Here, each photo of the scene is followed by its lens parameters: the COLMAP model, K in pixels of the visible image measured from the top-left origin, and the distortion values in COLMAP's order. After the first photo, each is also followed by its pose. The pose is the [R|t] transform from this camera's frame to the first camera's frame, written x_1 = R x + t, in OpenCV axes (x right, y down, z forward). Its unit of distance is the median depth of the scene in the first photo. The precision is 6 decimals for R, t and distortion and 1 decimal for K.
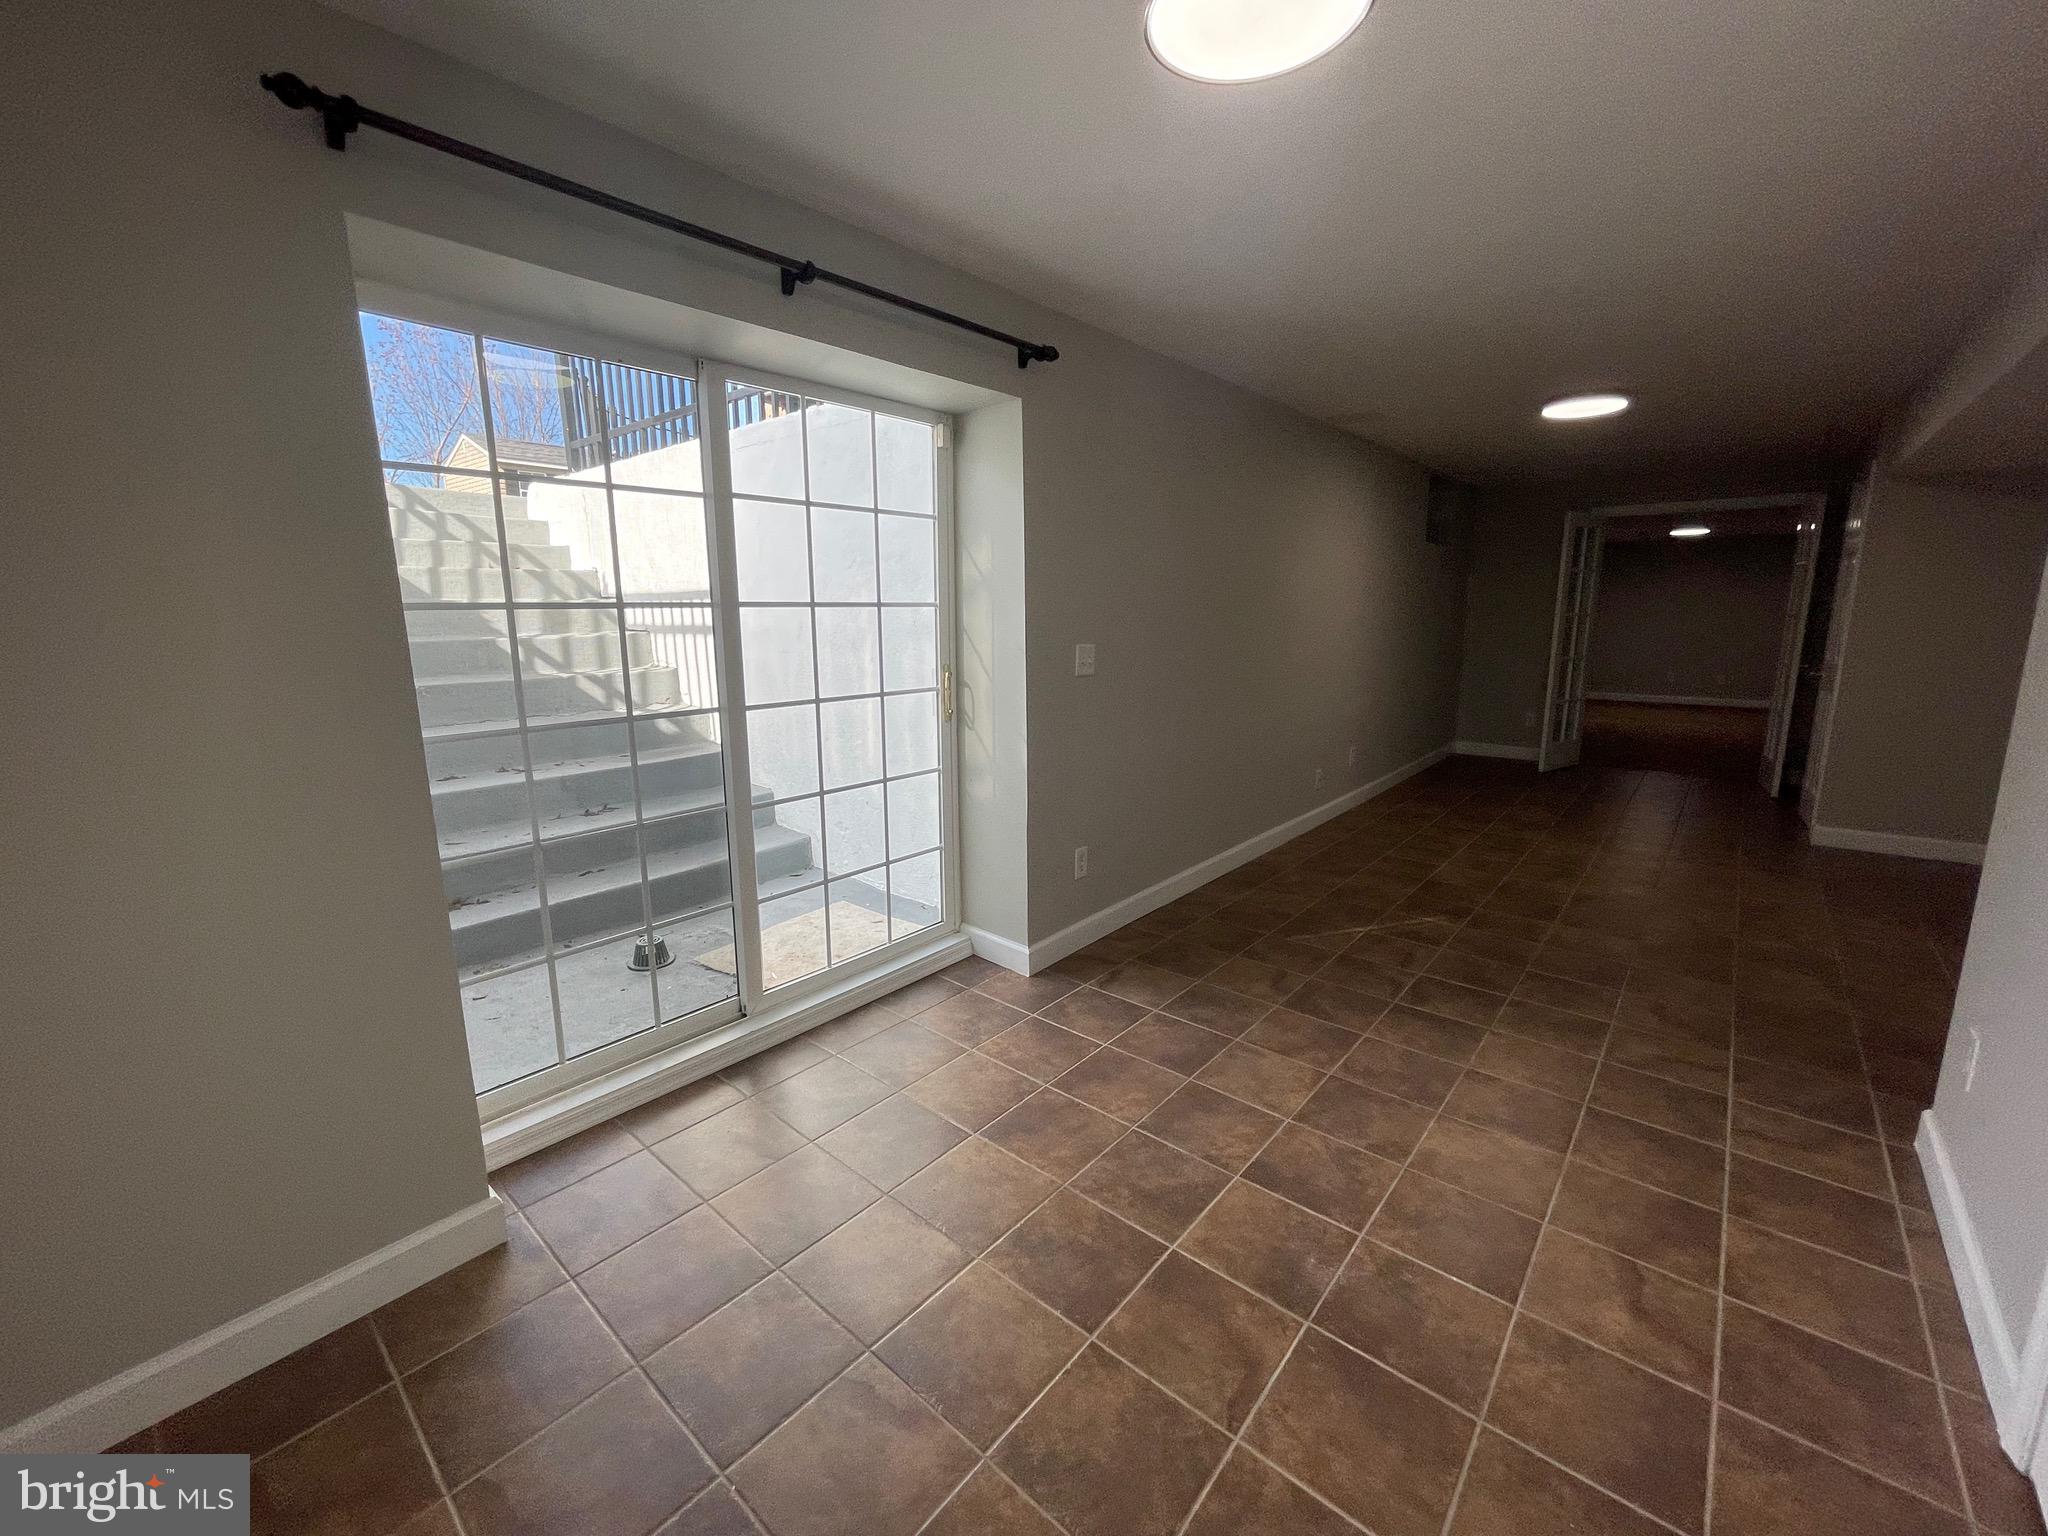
lens RADIAL K [[829.9, 0, 1006.6], [0, 829.9, 770.3], [0, 0, 1]] dist [-0.003050, 0.001530]
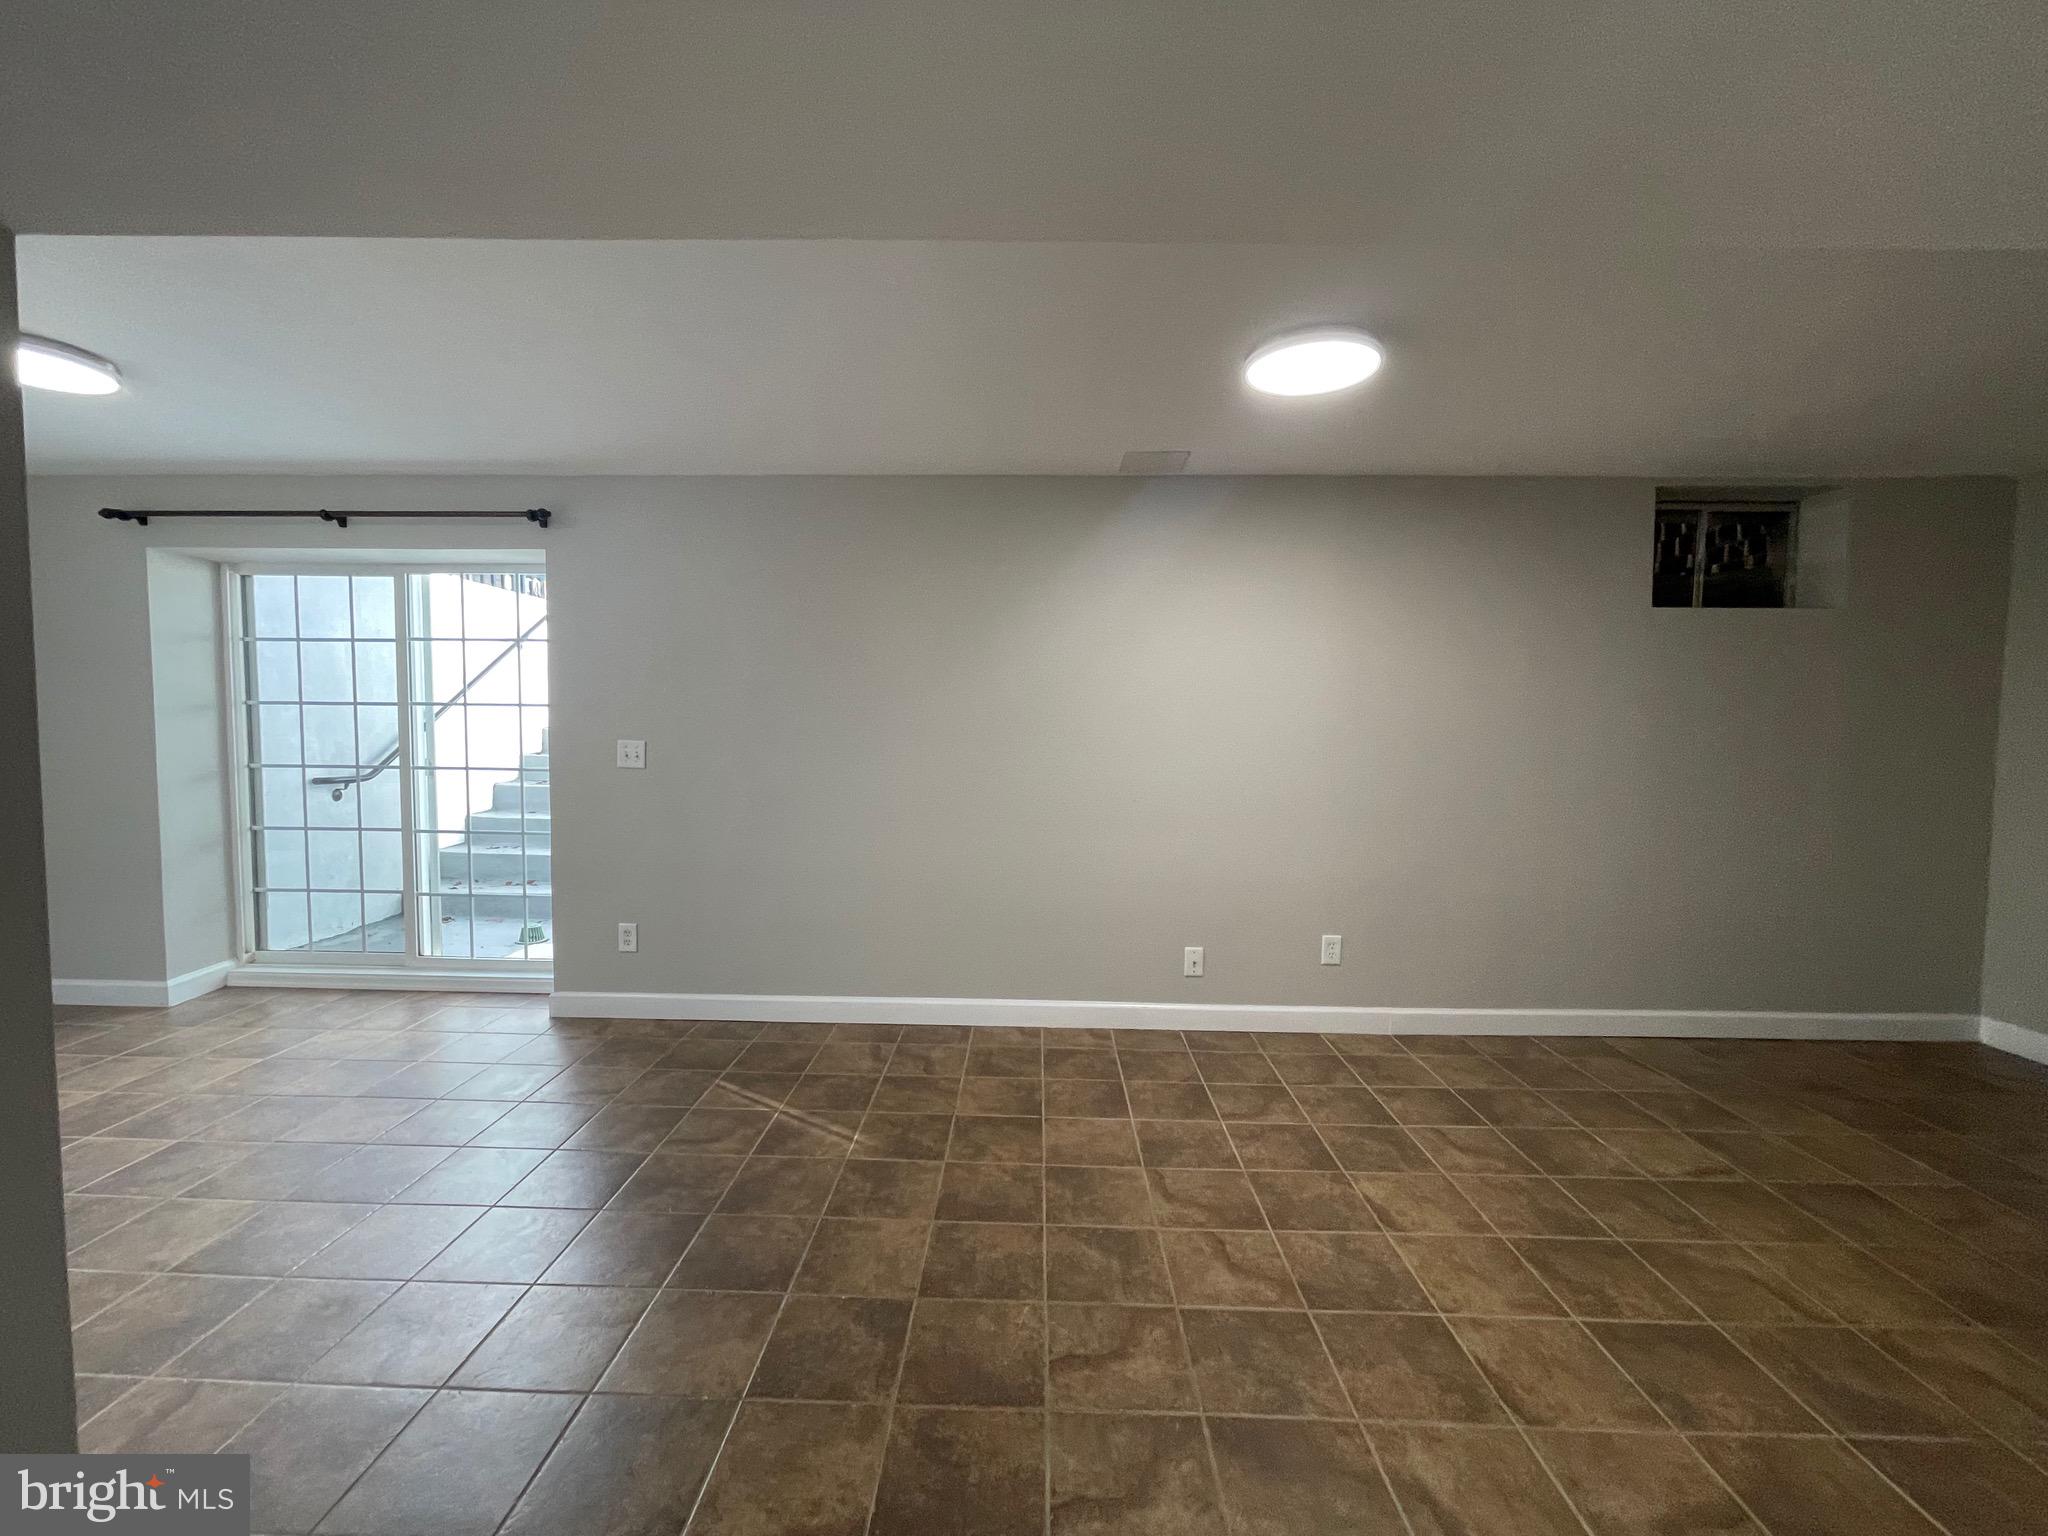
lens RADIAL K [[829.9, 0, 1009.0], [0, 829.9, 759.8], [0, 0, 1]] dist [-0.003050, 0.001530]
pose [[0.637305, 0.049739, -0.769005, 0.891768], [-0.162802, 0.984081, -0.071271, -0.088729], [0.753218, 0.170617, 0.635258, 0.463152]]
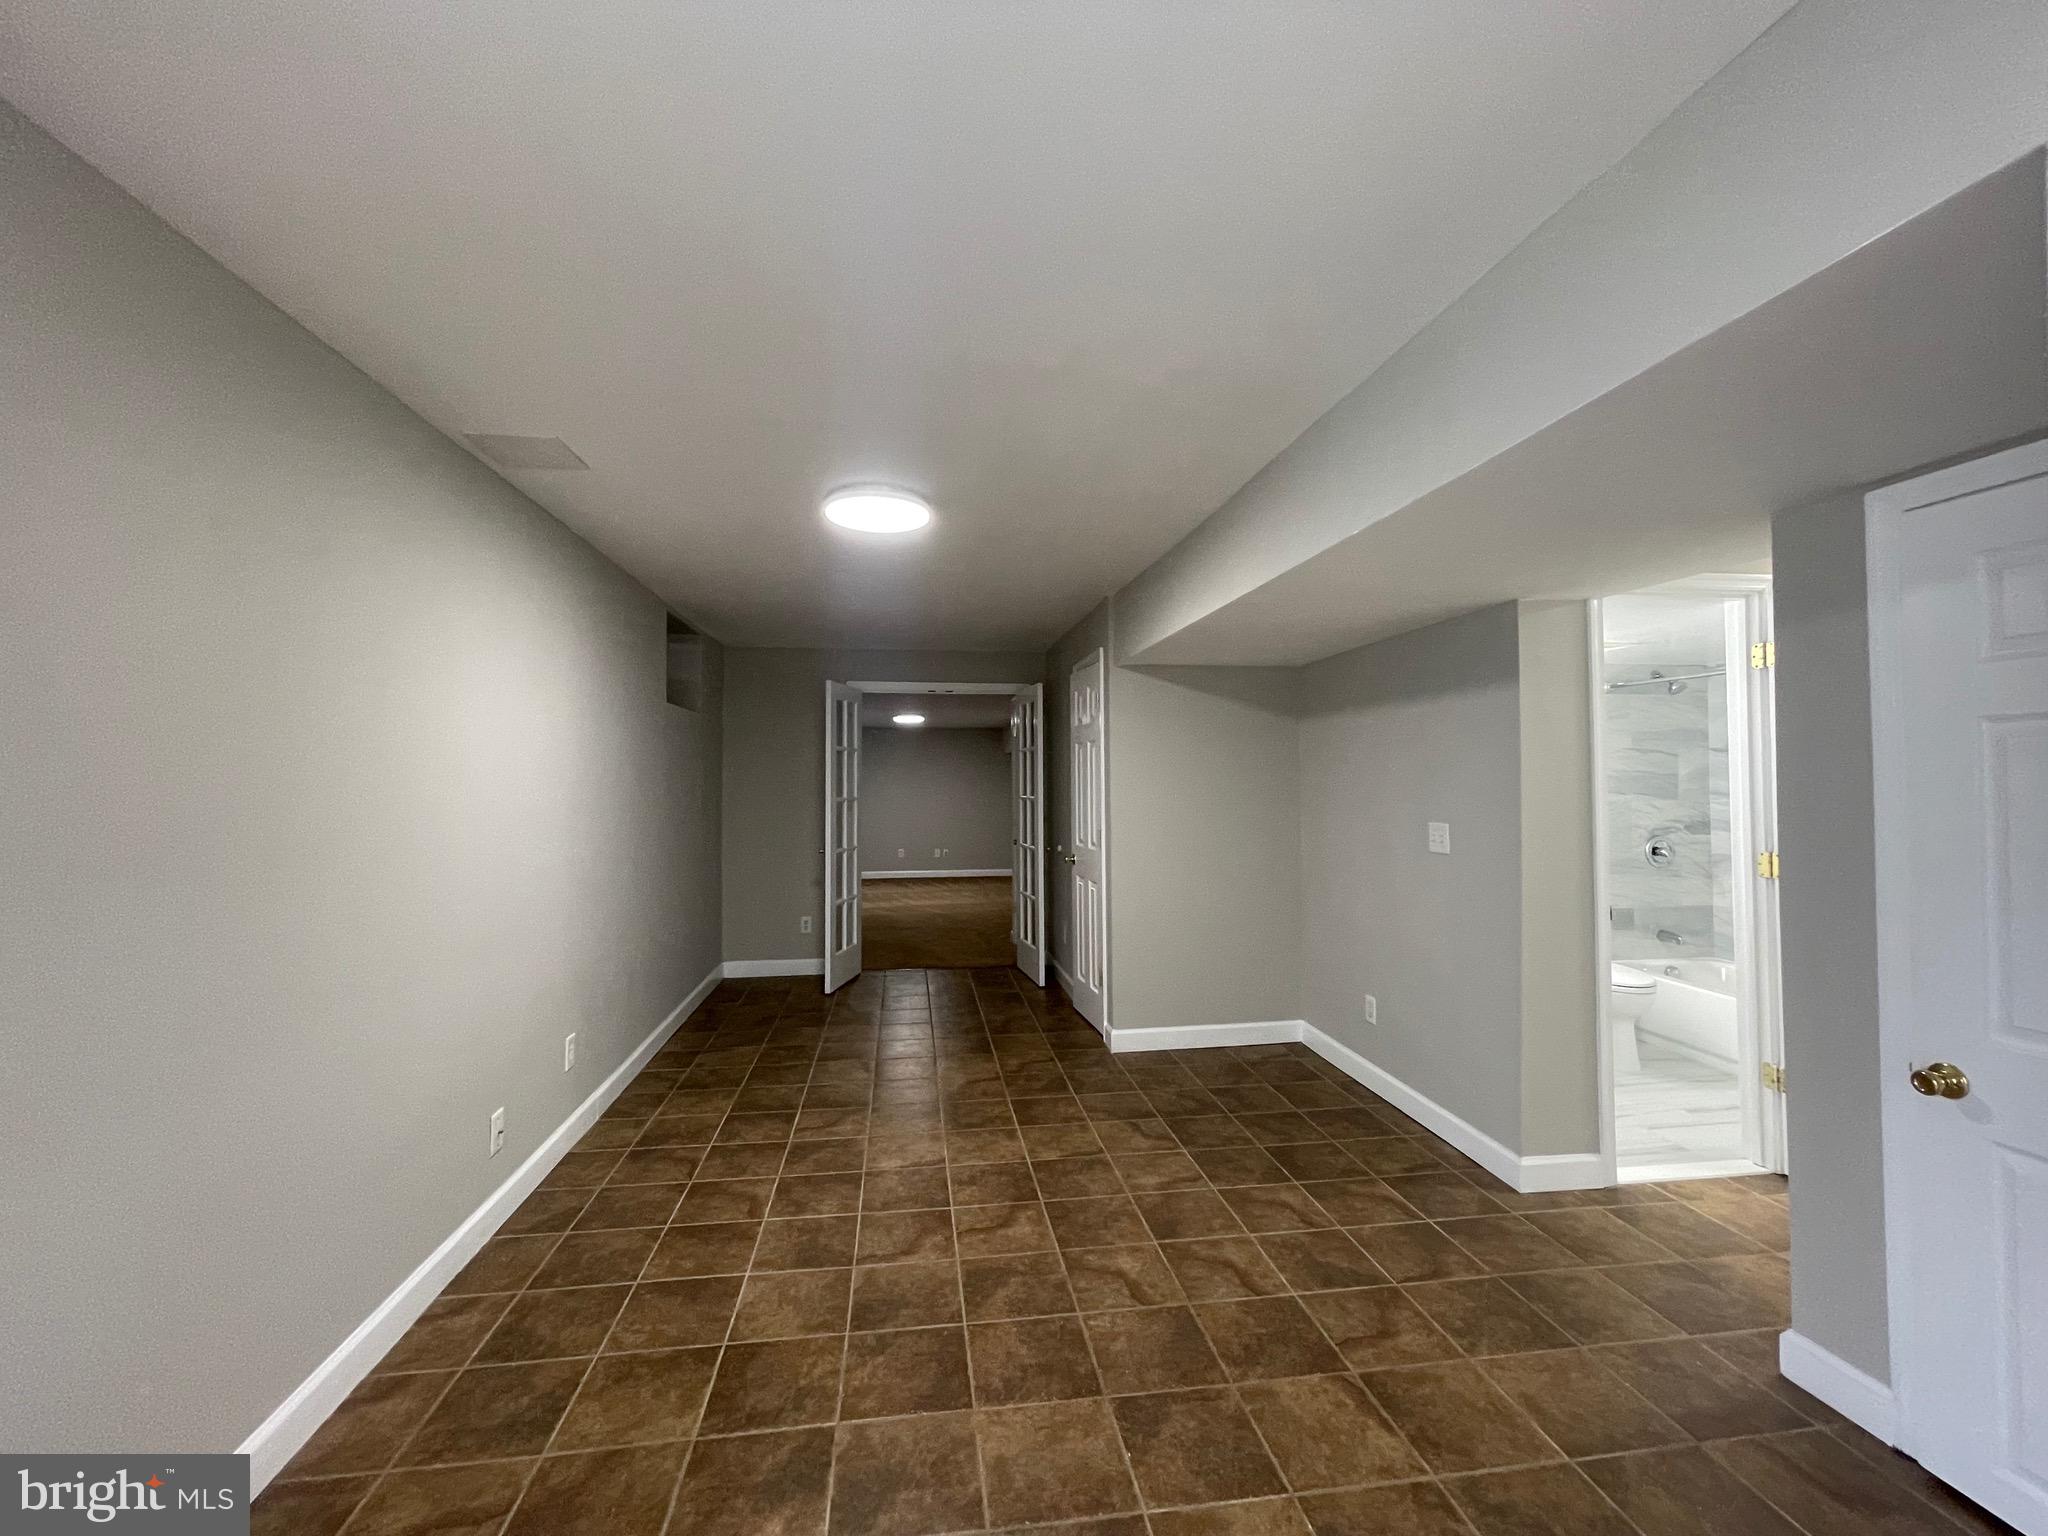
lens RADIAL K [[829.9, 0, 1021.0], [0, 829.9, 765.1], [0, 0, 1]] dist [-0.003050, 0.001530]
pose [[0.649701, 0.025284, 0.759769, 0.219386], [0.143406, 0.977426, -0.155158, -0.090758], [-0.746541, 0.209762, 0.631409, 0.447983]]
